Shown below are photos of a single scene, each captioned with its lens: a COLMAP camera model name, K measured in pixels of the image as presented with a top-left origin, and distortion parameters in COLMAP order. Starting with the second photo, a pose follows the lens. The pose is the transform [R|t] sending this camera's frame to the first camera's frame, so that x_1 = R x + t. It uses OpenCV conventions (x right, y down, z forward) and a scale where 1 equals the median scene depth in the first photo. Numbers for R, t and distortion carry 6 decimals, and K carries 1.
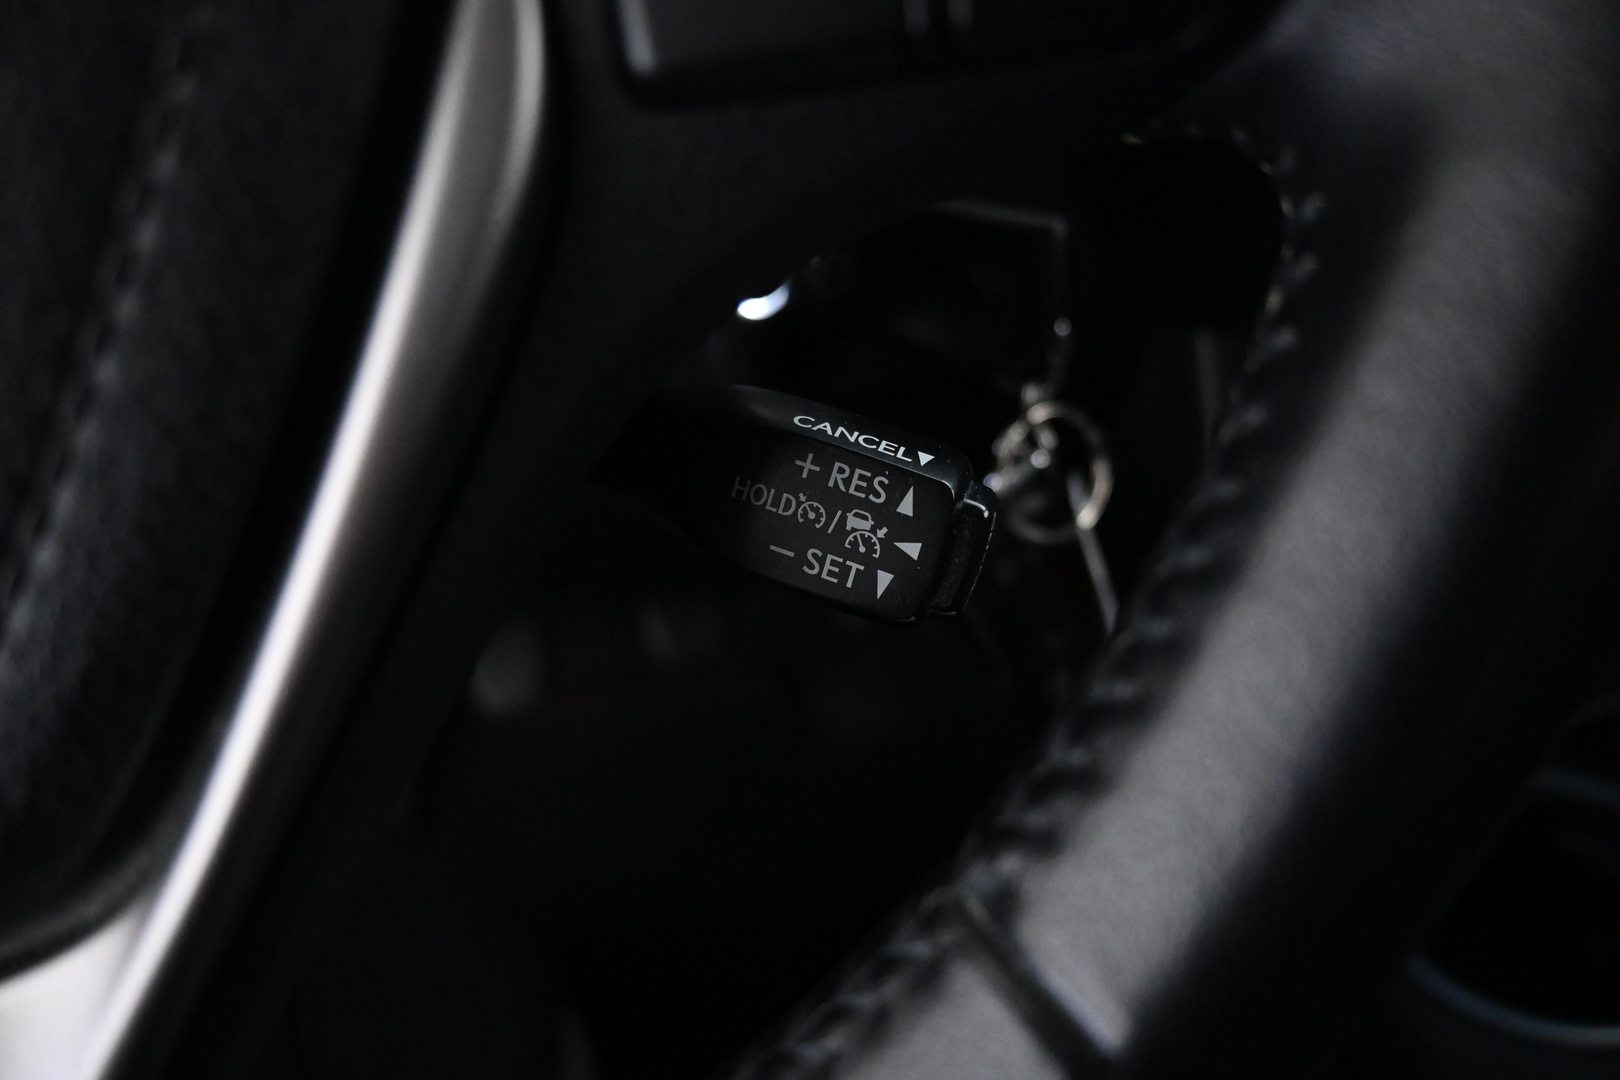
lens RADIAL K [[1142.5, 0, 808.8], [0, 1142.5, 544.2], [0, 0, 1]] dist [0.002414, 0.000030]
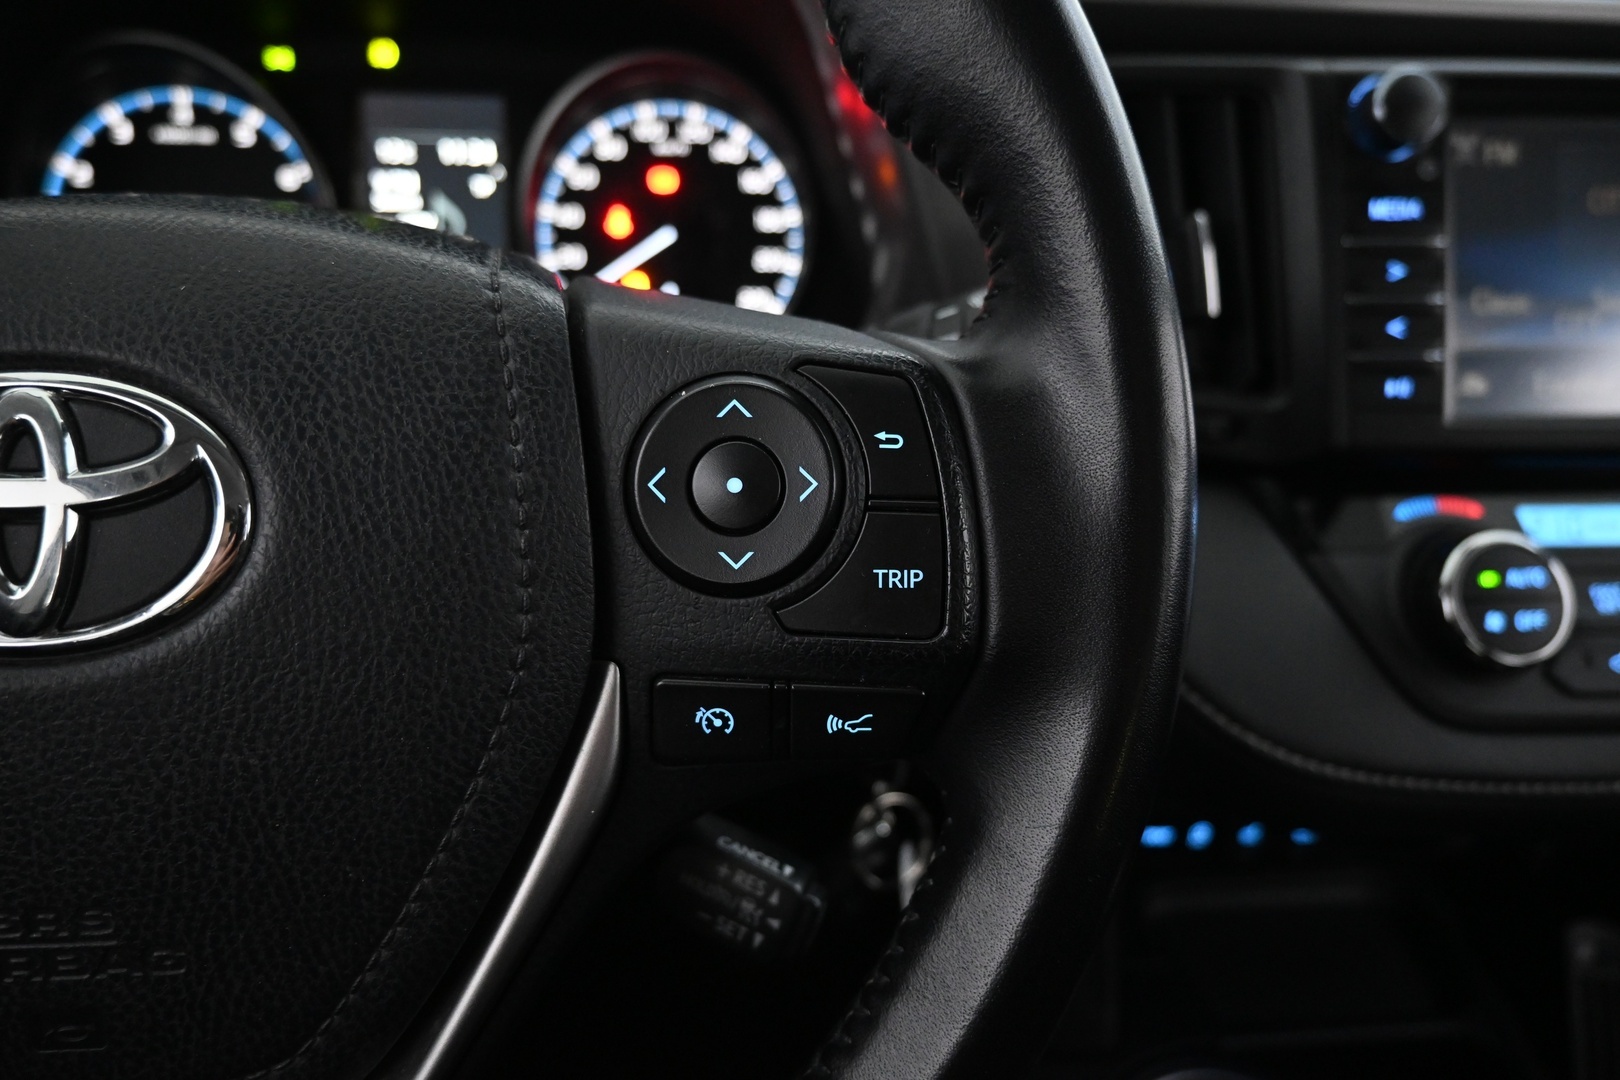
lens RADIAL K [[1109.0, 0, 809.9], [0, 1109.0, 542.7], [0, 0, 1]] dist [-0.006579, -0.001113]
pose [[0.992405, 0.118055, 0.034561, 0.012309], [-0.109589, 0.976130, -0.187512, -0.266388], [-0.055873, 0.182301, 0.981654, -0.875533]]
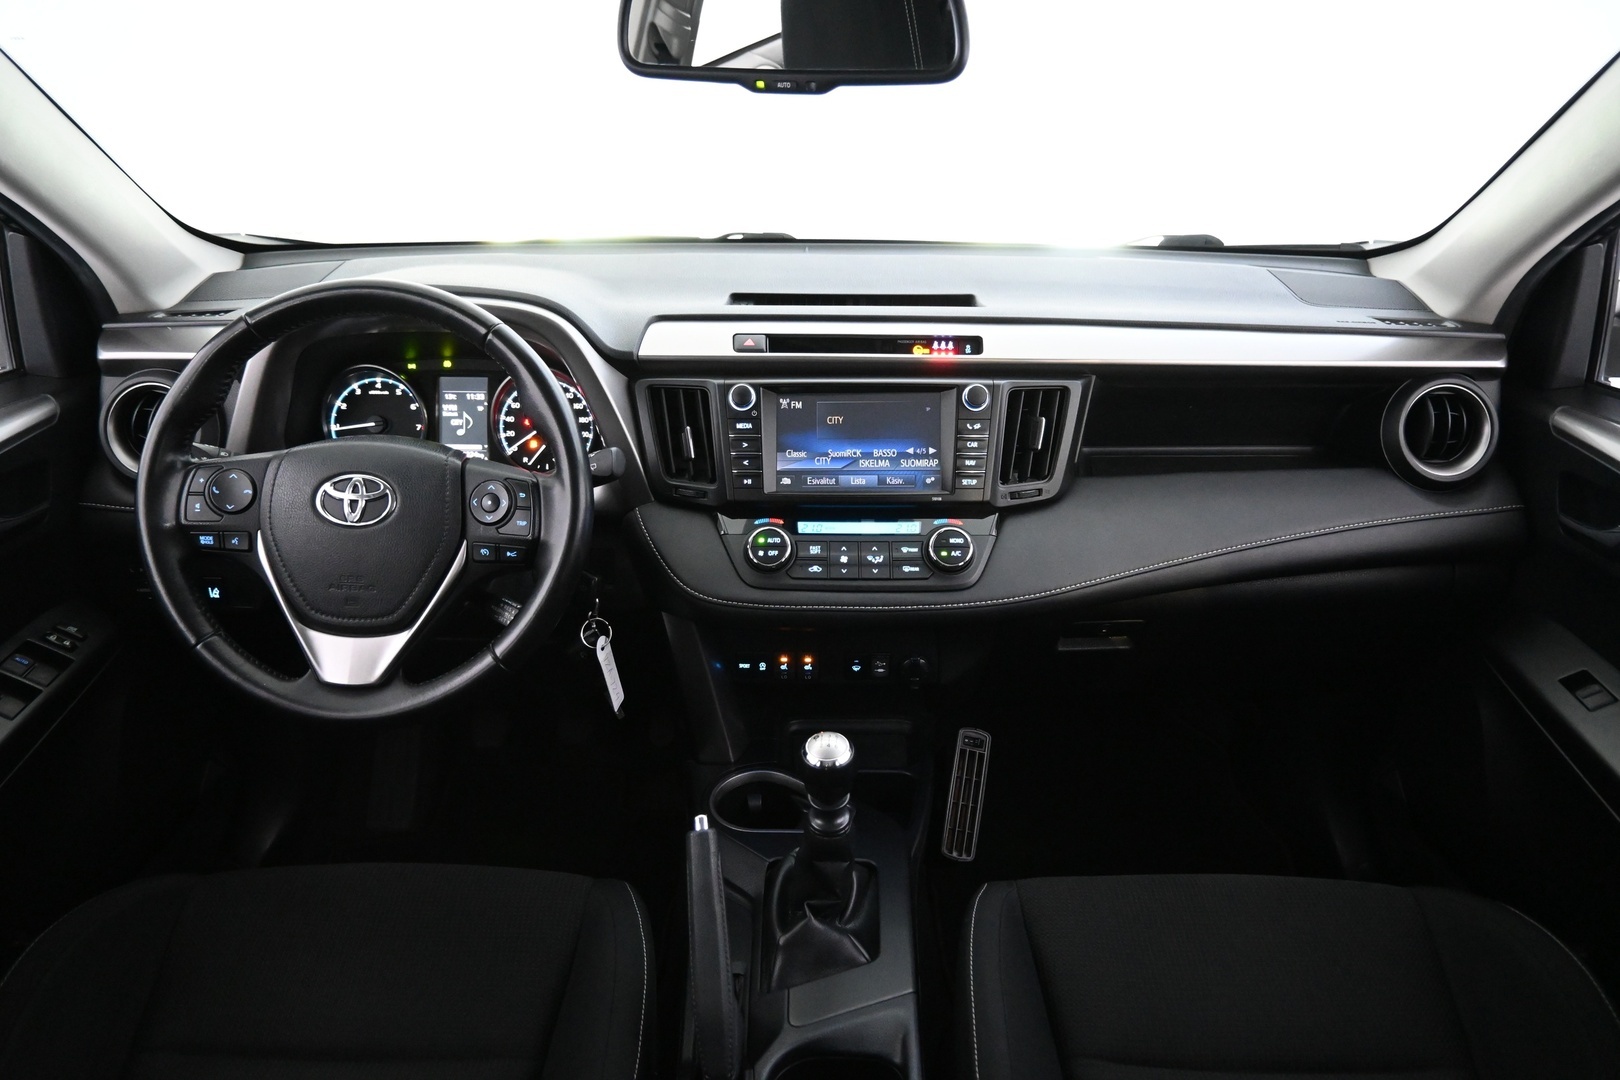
lens RADIAL K [[1109.0, 0, 815.1], [0, 1109.0, 546.5], [0, 0, 1]] dist [-0.006579, -0.001113]
pose [[0.988183, 0.132580, -0.076924, 2.262541], [-0.148039, 0.955615, -0.254725, 0.995860], [0.039738, 0.263102, 0.963949, -5.454187]]
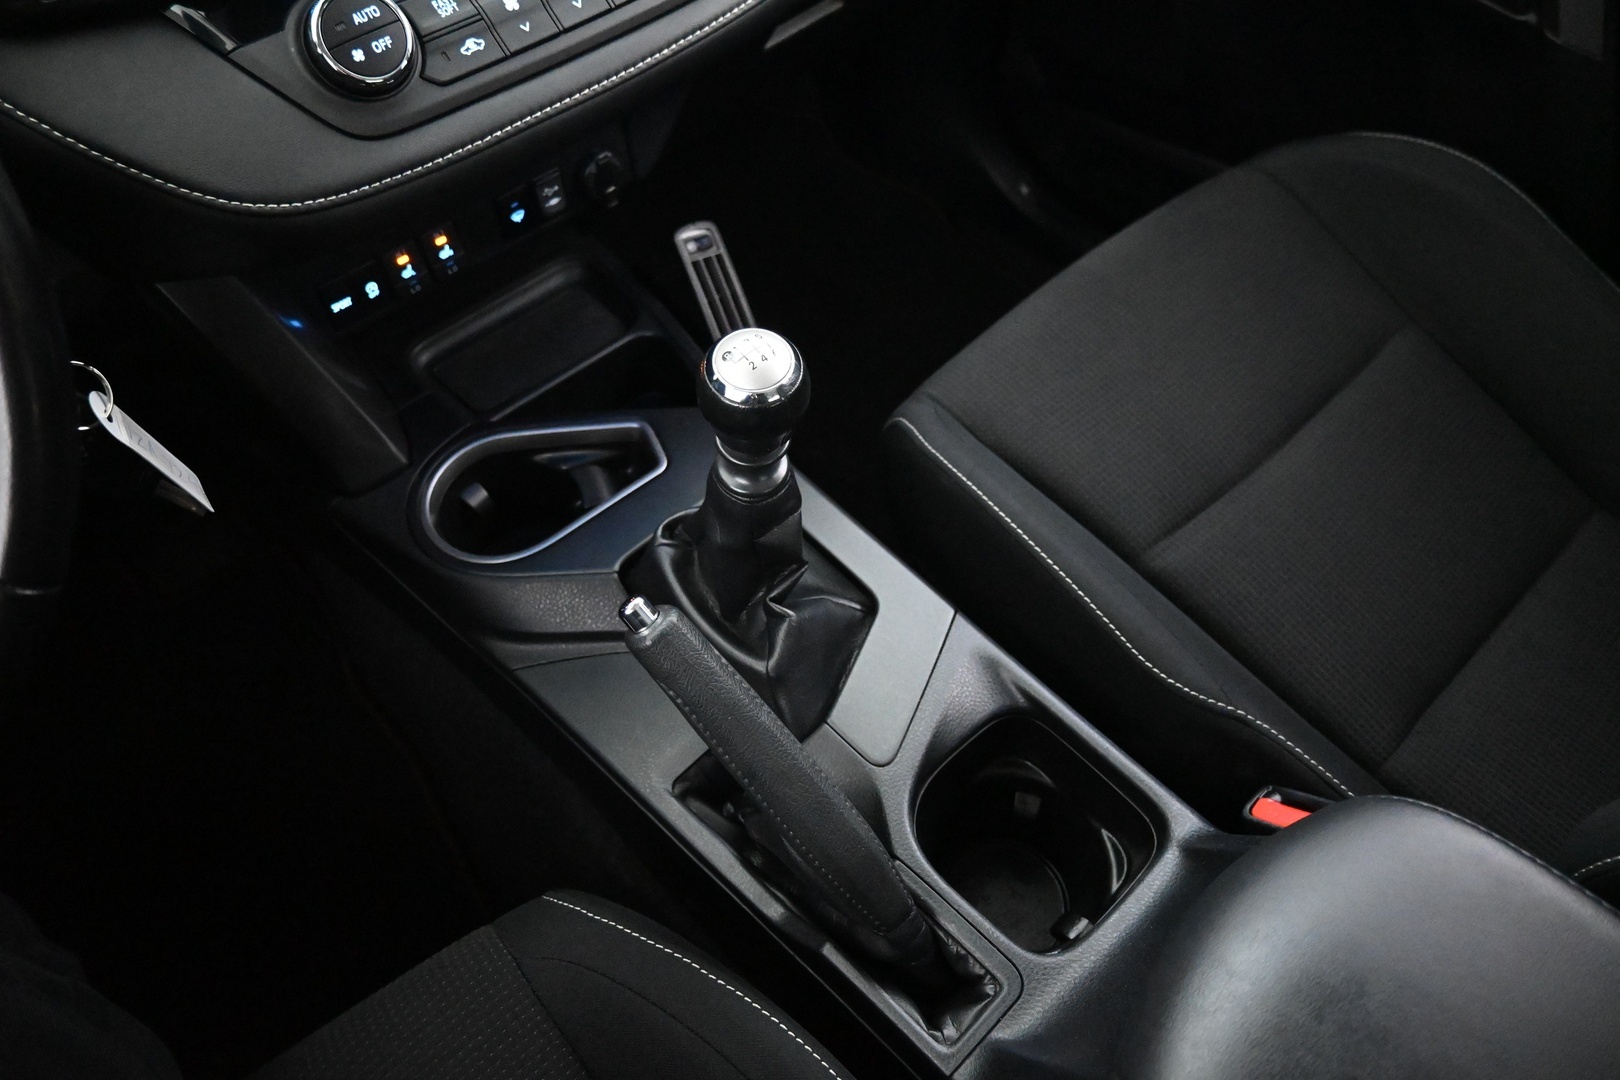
lens RADIAL K [[1109.0, 0, 800.5], [0, 1109.0, 535.0], [0, 0, 1]] dist [-0.006579, -0.001113]
pose [[0.815947, -0.425974, 0.390868, 0.652055], [0.346158, 0.901478, 0.259831, 0.156992], [-0.463040, -0.076706, 0.883012, -2.196500]]
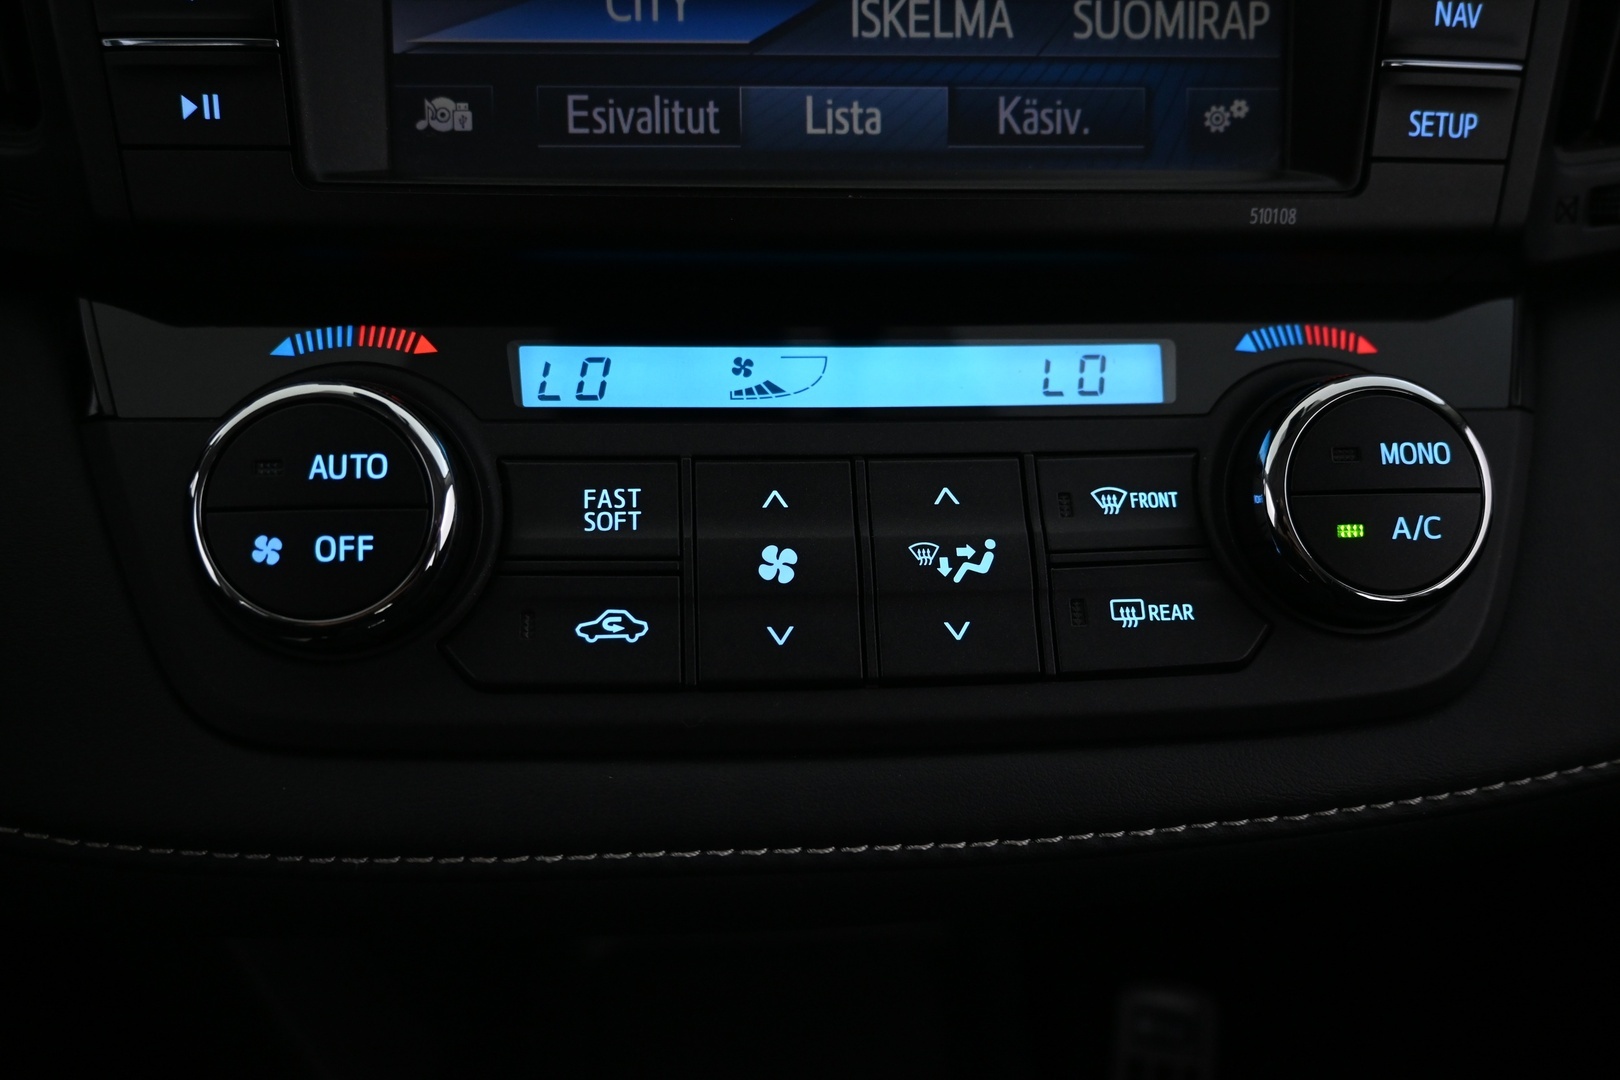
lens RADIAL K [[1286.5, 0, 812.2], [0, 1286.5, 549.0], [0, 0, 1]] dist [-0.010833, -0.005674]
pose [[0.991617, 0.123247, 0.038819, 1.899166], [-0.118581, 0.987321, -0.105530, -0.592438], [-0.051333, 0.100042, 0.993658, -0.145741]]
